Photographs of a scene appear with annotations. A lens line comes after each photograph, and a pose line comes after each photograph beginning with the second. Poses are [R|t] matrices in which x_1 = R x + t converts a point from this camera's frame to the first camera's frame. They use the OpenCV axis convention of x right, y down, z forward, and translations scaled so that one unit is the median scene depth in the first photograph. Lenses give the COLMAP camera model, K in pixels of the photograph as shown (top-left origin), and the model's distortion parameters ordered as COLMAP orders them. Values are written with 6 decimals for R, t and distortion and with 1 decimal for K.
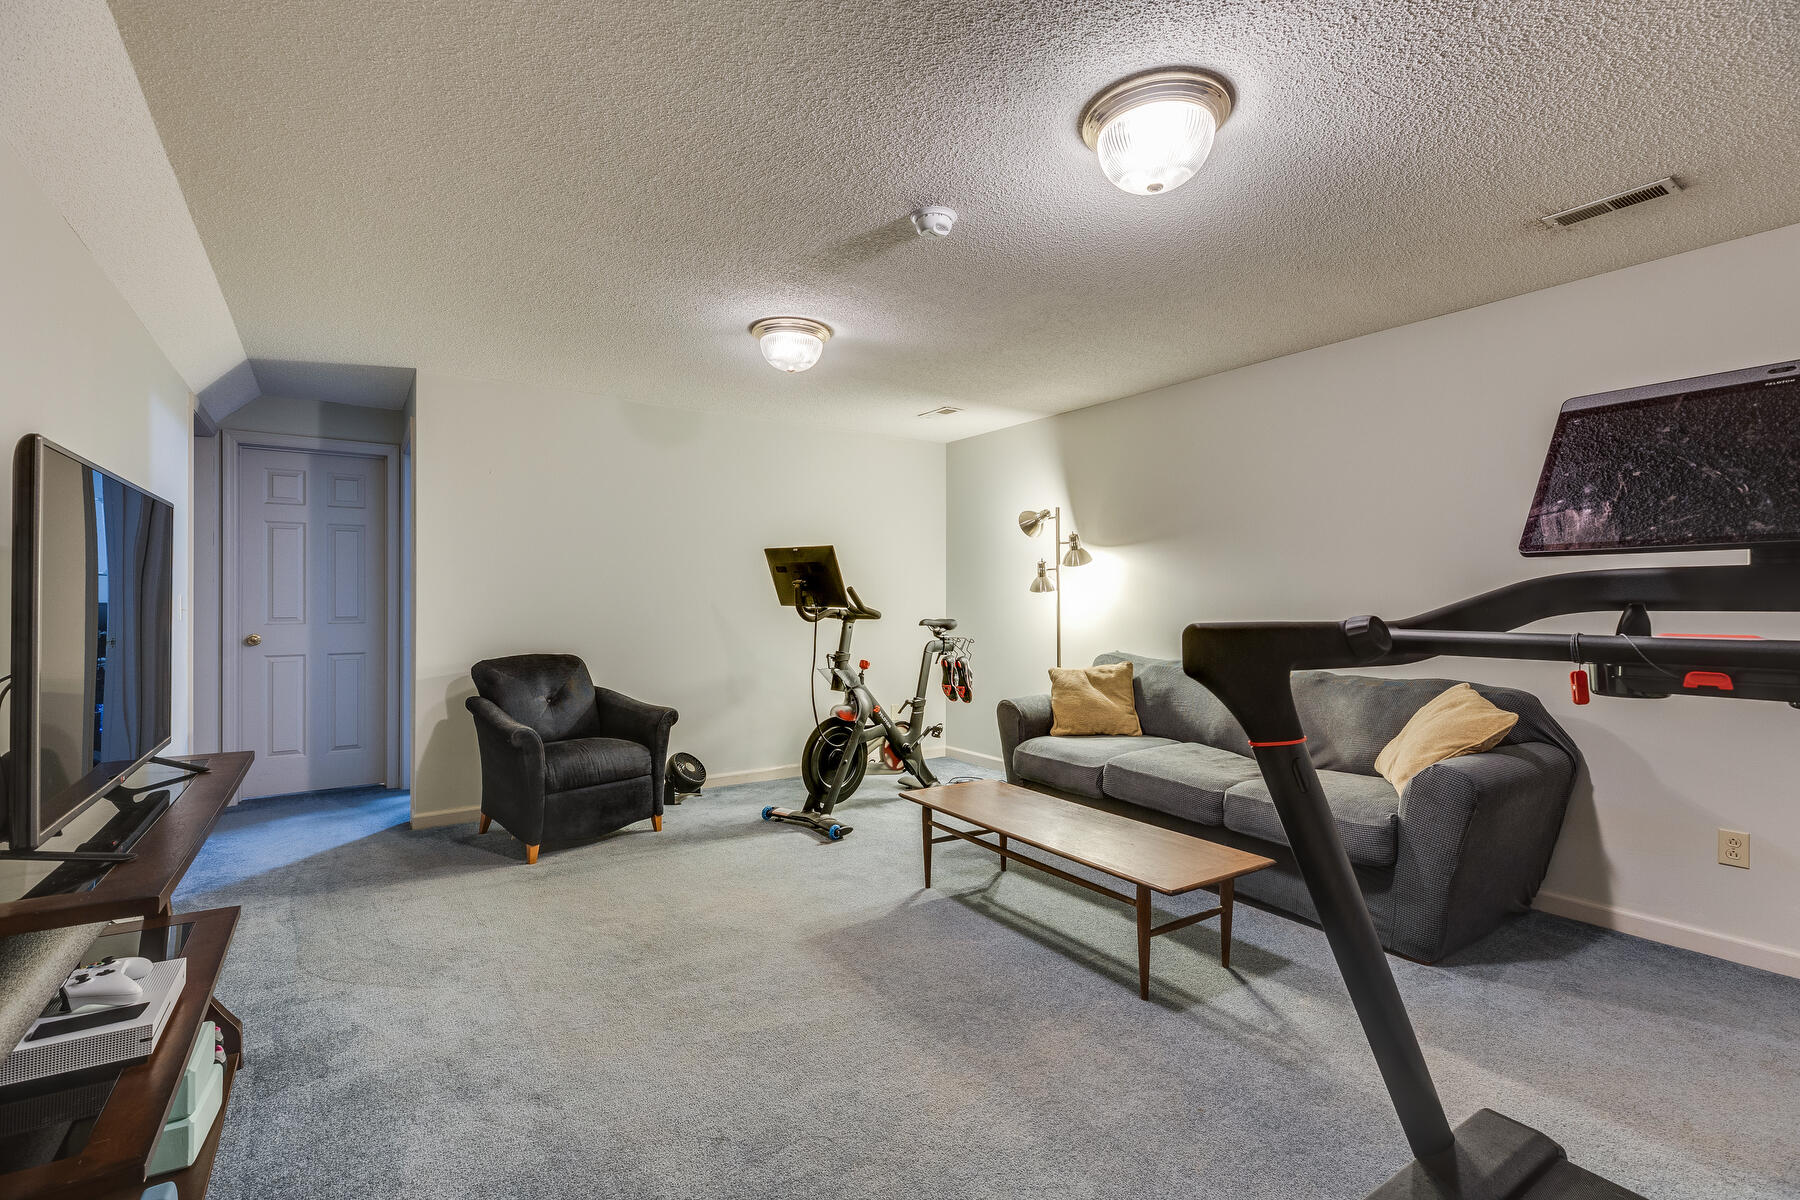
lens RADIAL K [[804.1, 0, 906.2], [0, 804.1, 604.4], [0, 0, 1]] dist [0.015068, -0.000620]
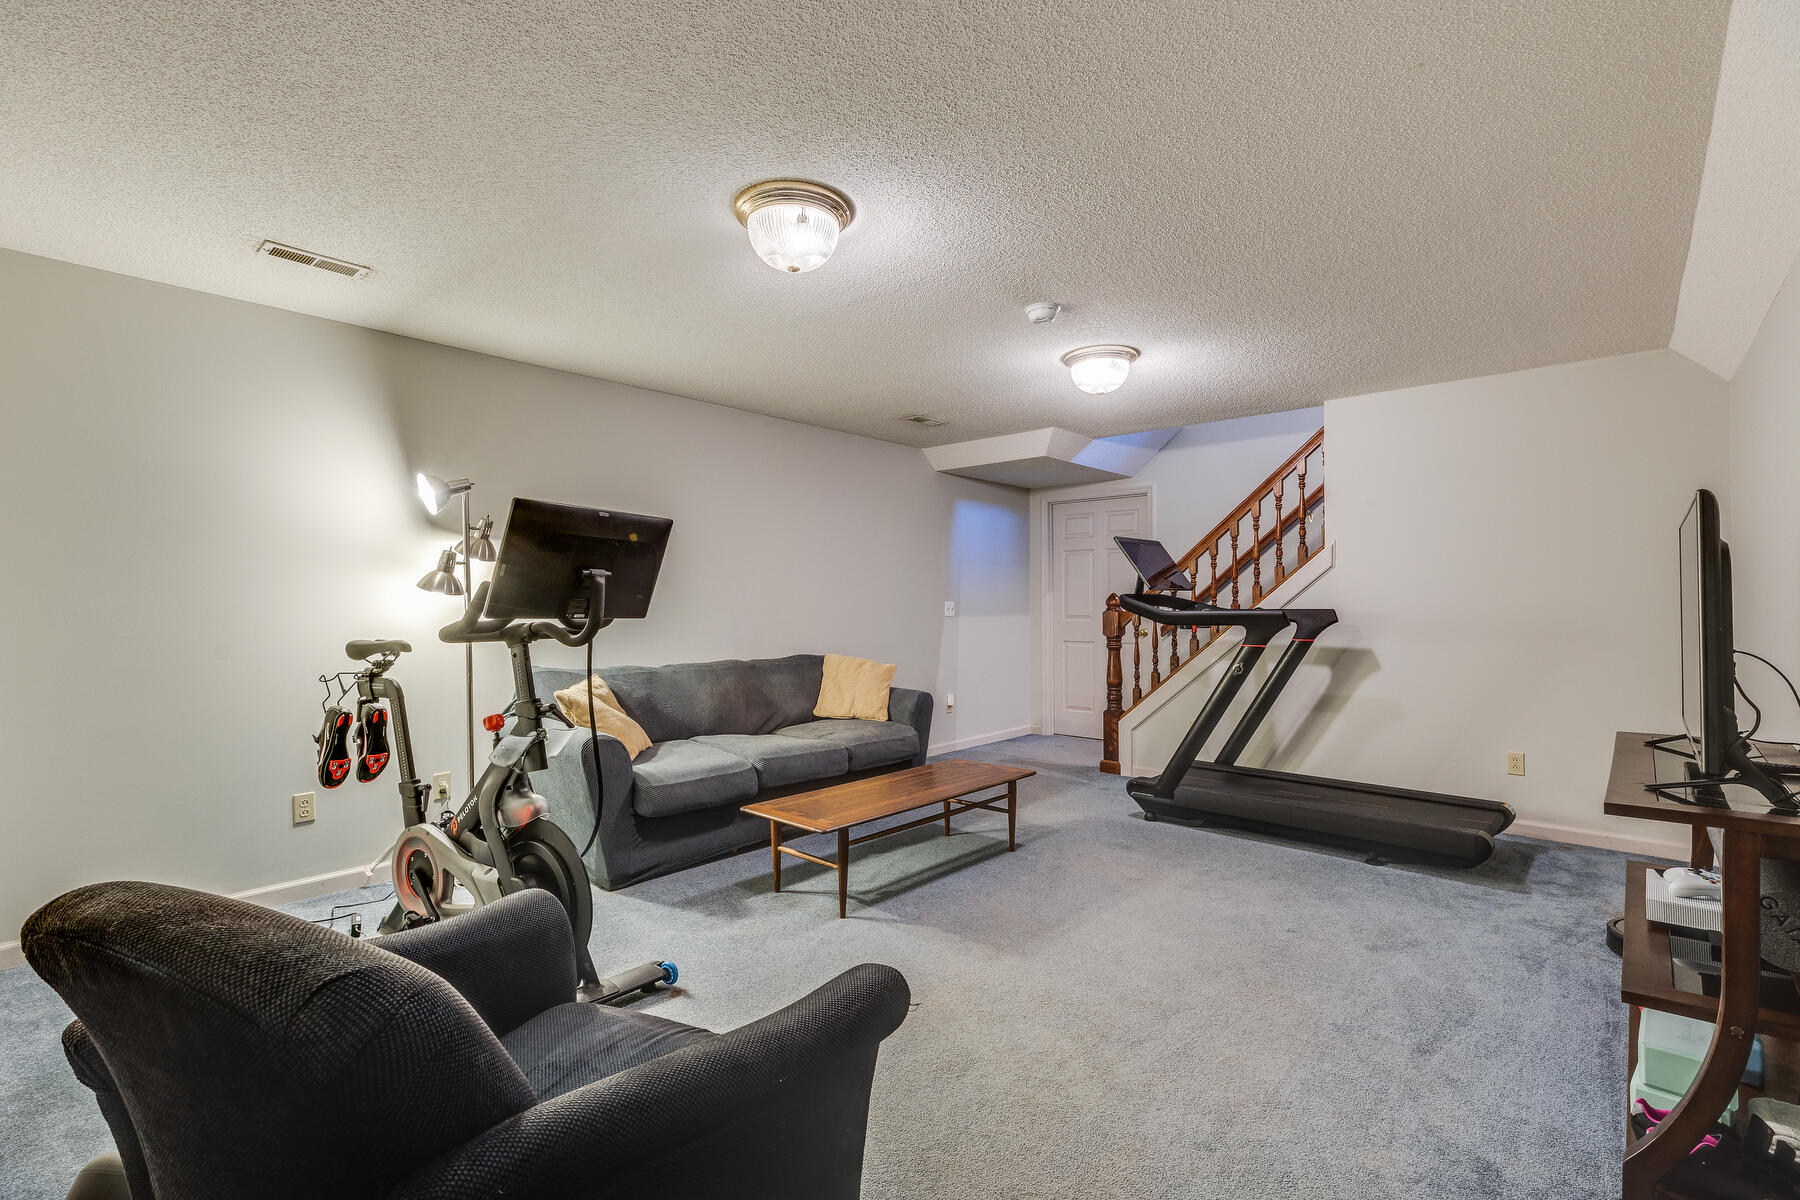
lens RADIAL K [[804.1, 0, 908.0], [0, 804.1, 593.6], [0, 0, 1]] dist [0.015068, -0.000620]
pose [[-0.234942, -0.002442, 0.972006, -0.935583], [-0.000009, 0.999997, 0.002510, -0.028155], [-0.972009, 0.000581, -0.234941, 1.195649]]
